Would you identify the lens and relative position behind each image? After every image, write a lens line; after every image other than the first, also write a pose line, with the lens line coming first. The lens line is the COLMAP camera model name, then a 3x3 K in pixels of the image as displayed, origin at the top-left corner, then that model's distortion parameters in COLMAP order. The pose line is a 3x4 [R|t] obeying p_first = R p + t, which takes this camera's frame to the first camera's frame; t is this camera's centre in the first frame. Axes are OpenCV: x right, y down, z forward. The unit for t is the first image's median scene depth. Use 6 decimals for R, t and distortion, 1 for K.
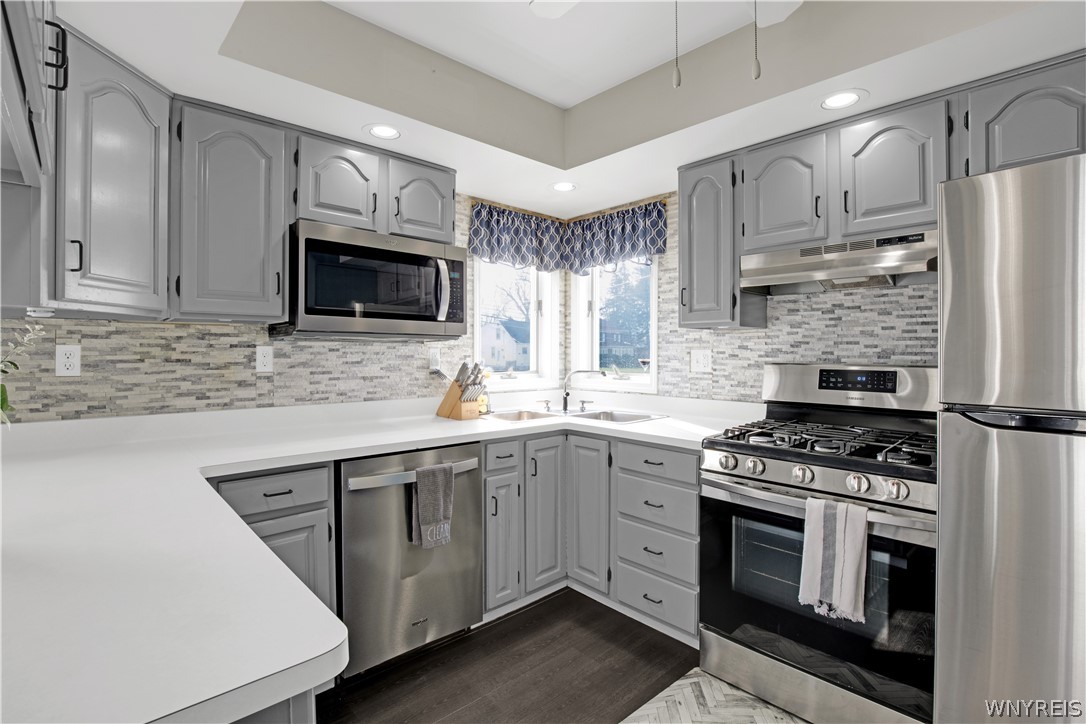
lens RADIAL K [[511.7, 0, 540.1], [0, 511.7, 351.9], [0, 0, 1]] dist [-0.031159, 0.005562]
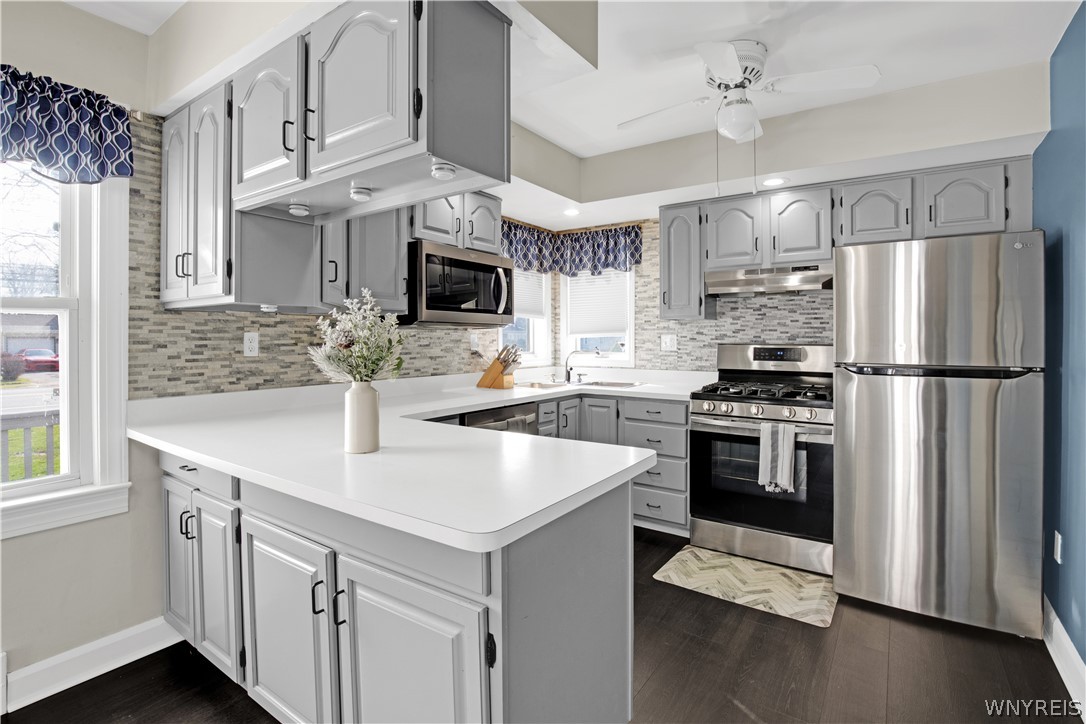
lens RADIAL K [[511.7, 0, 549.1], [0, 511.7, 335.6], [0, 0, 1]] dist [-0.031159, 0.005562]
pose [[0.974588, -0.002568, 0.223989, -0.404197], [0.003056, 0.999994, -0.001831, -0.000444], [-0.223983, 0.002469, 0.974590, -0.368691]]
